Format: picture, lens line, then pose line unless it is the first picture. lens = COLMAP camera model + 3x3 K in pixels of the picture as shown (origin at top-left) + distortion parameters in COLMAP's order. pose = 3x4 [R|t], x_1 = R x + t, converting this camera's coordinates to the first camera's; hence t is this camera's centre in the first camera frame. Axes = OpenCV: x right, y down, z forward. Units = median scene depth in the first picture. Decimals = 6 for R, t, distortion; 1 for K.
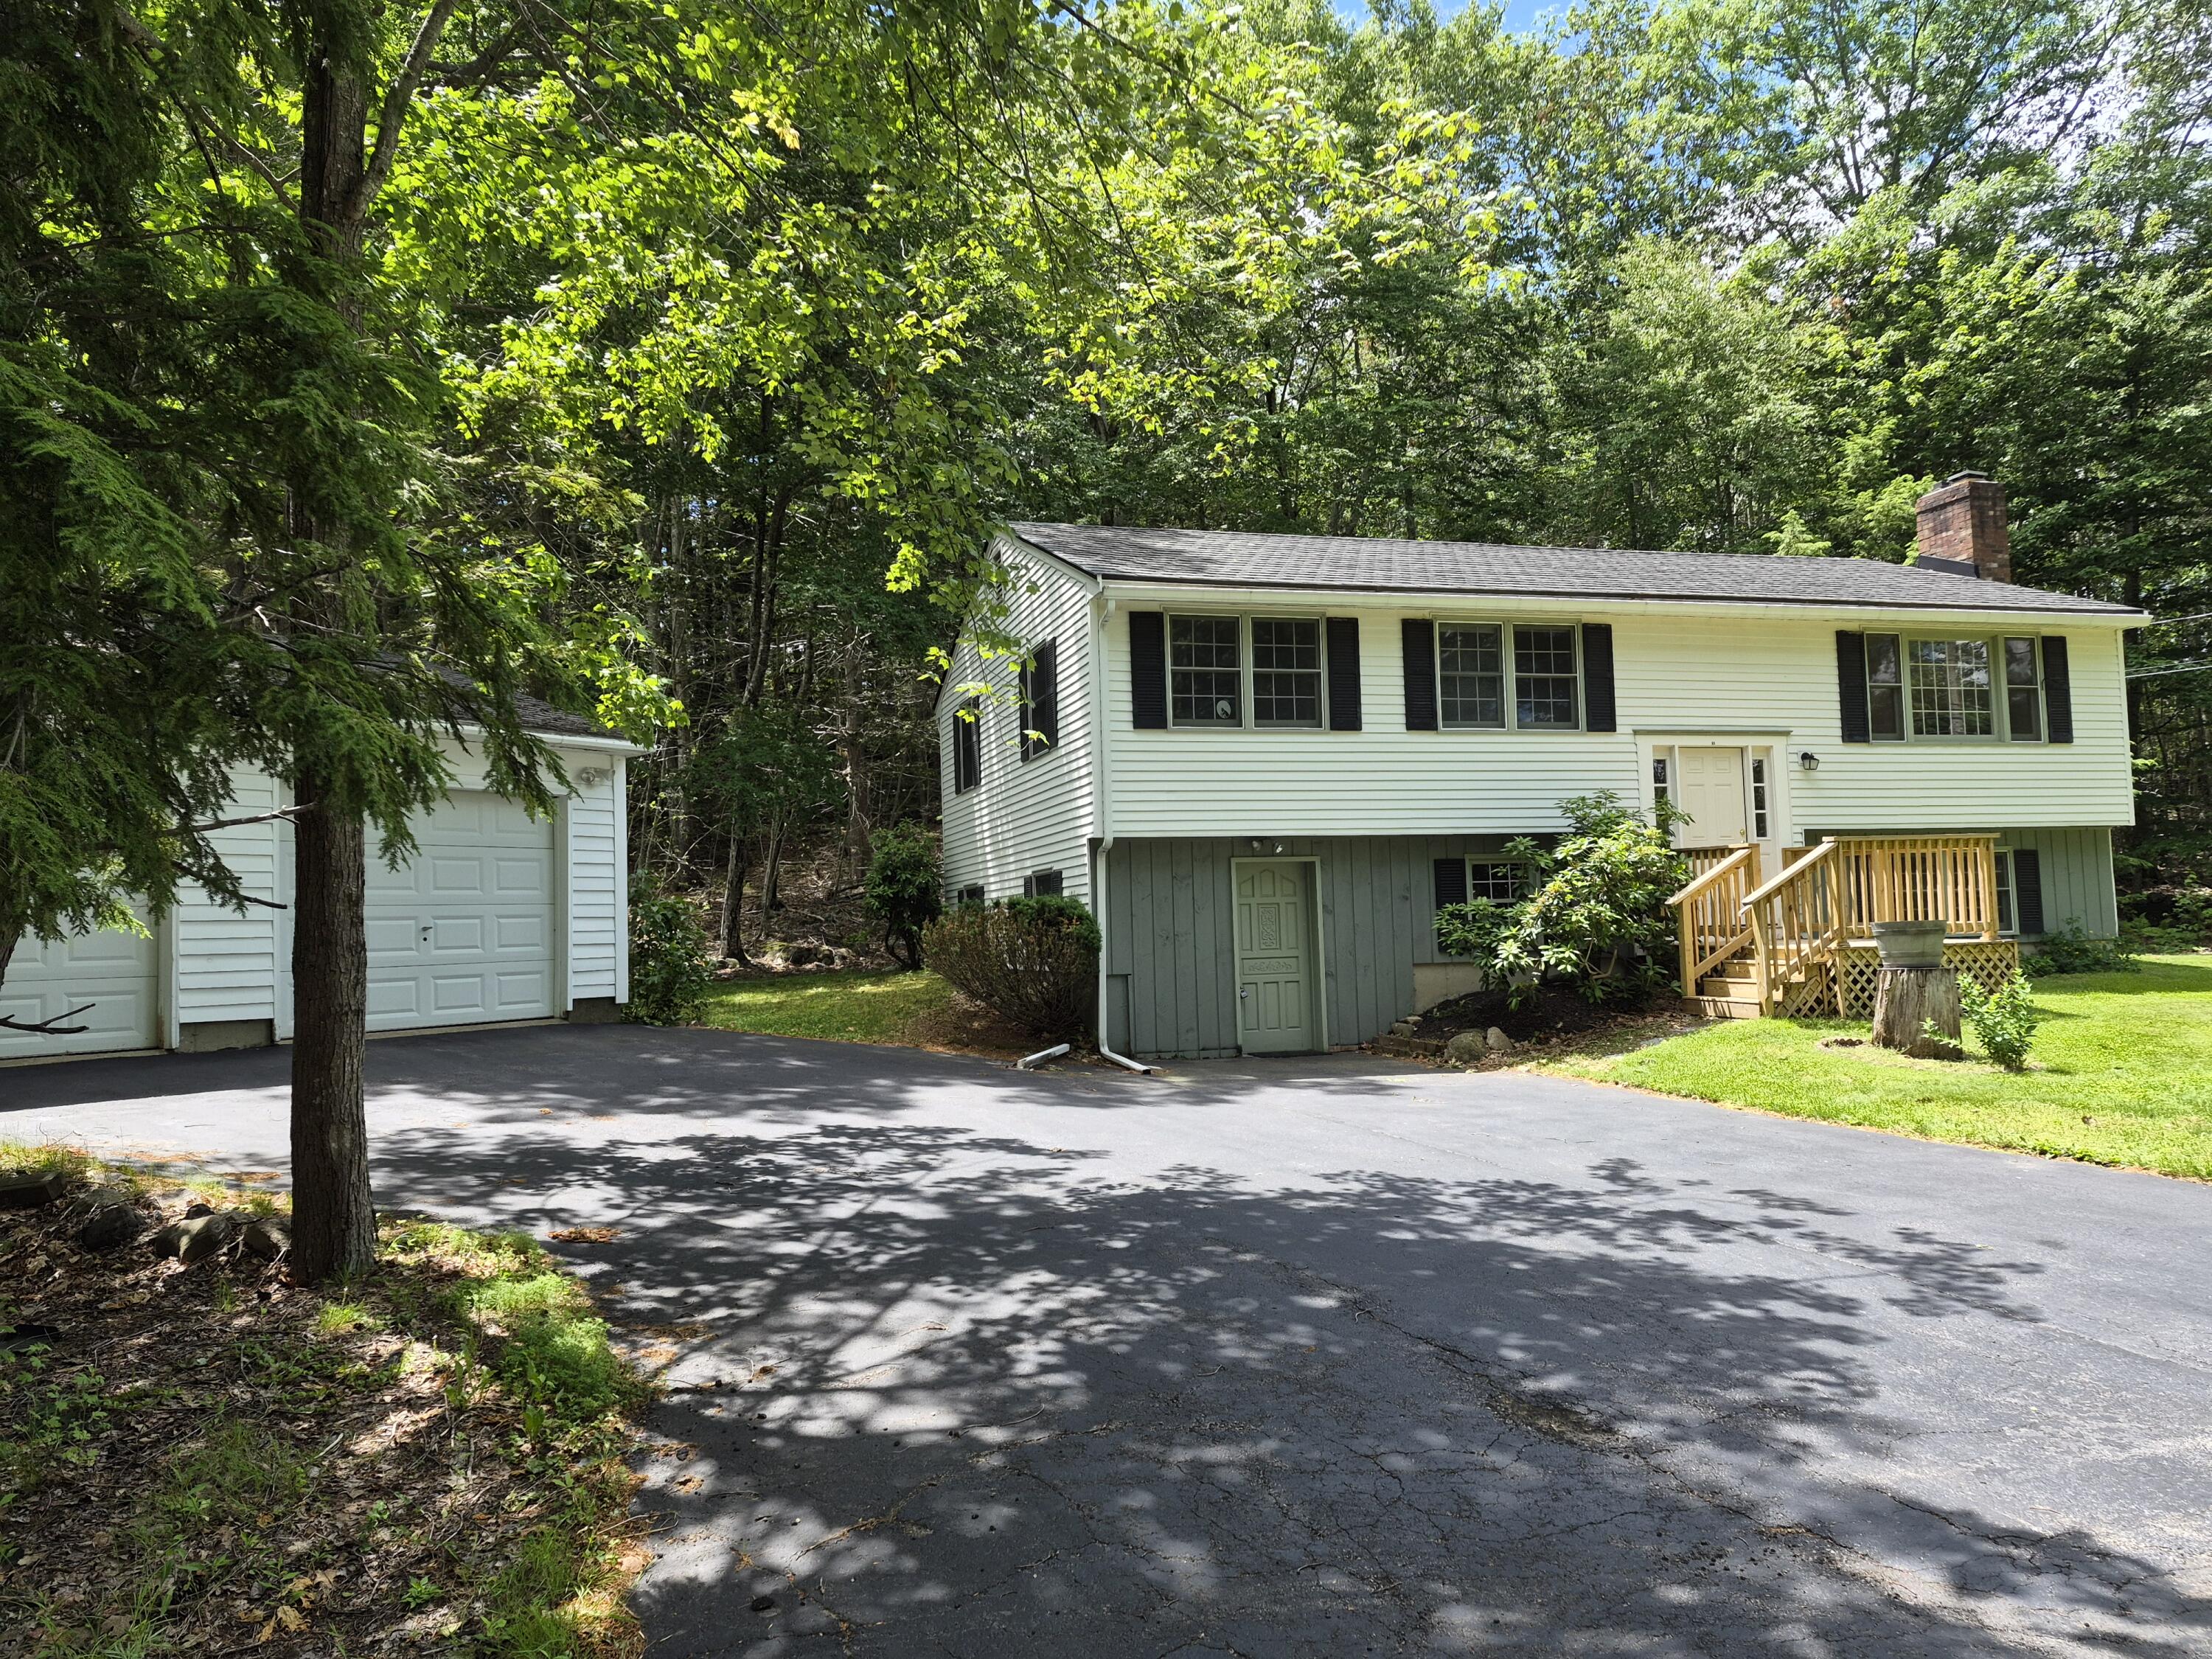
lens RADIAL K [[1525.2, 0, 1091.4], [0, 1525.2, 842.9], [0, 0, 1]] dist [0.043714, -0.032564]
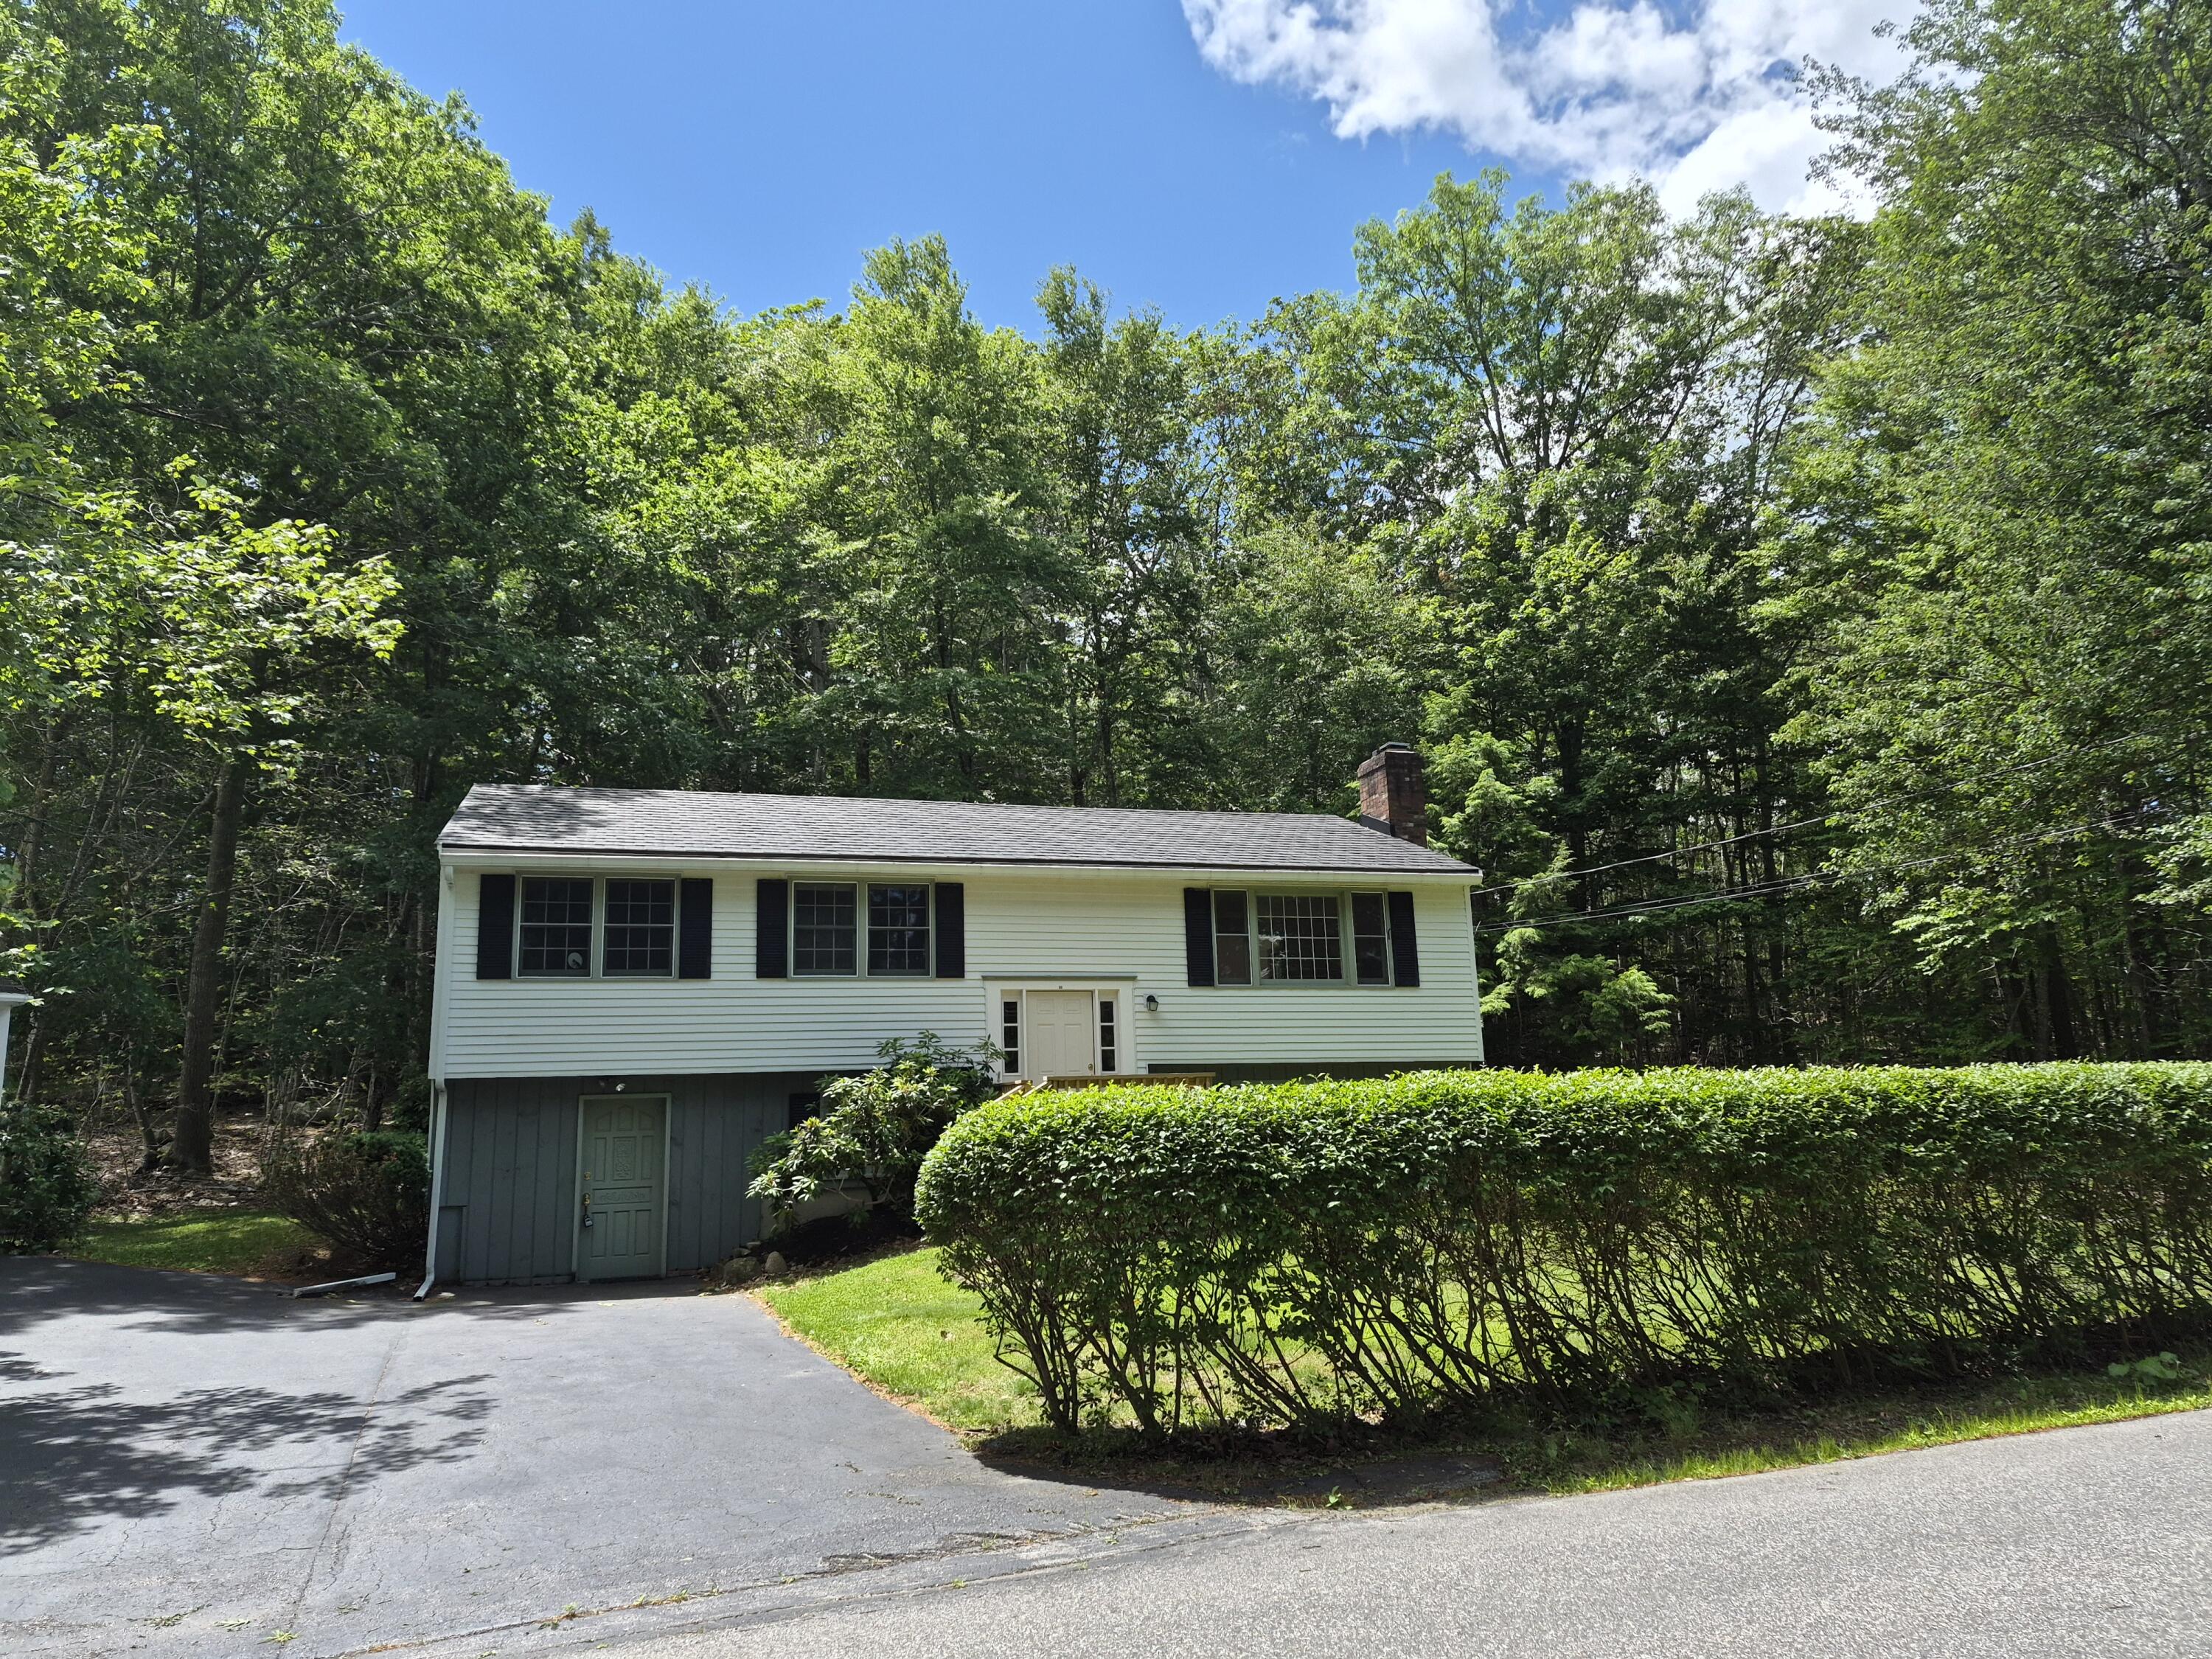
lens RADIAL K [[1525.2, 0, 1100.3], [0, 1525.2, 823.0], [0, 0, 1]] dist [0.043714, -0.032564]
pose [[0.999804, 0.002302, 0.019671, 0.428033], [0.000612, 0.989162, -0.146827, -0.021084], [-0.019796, 0.146810, 0.988967, -0.127902]]
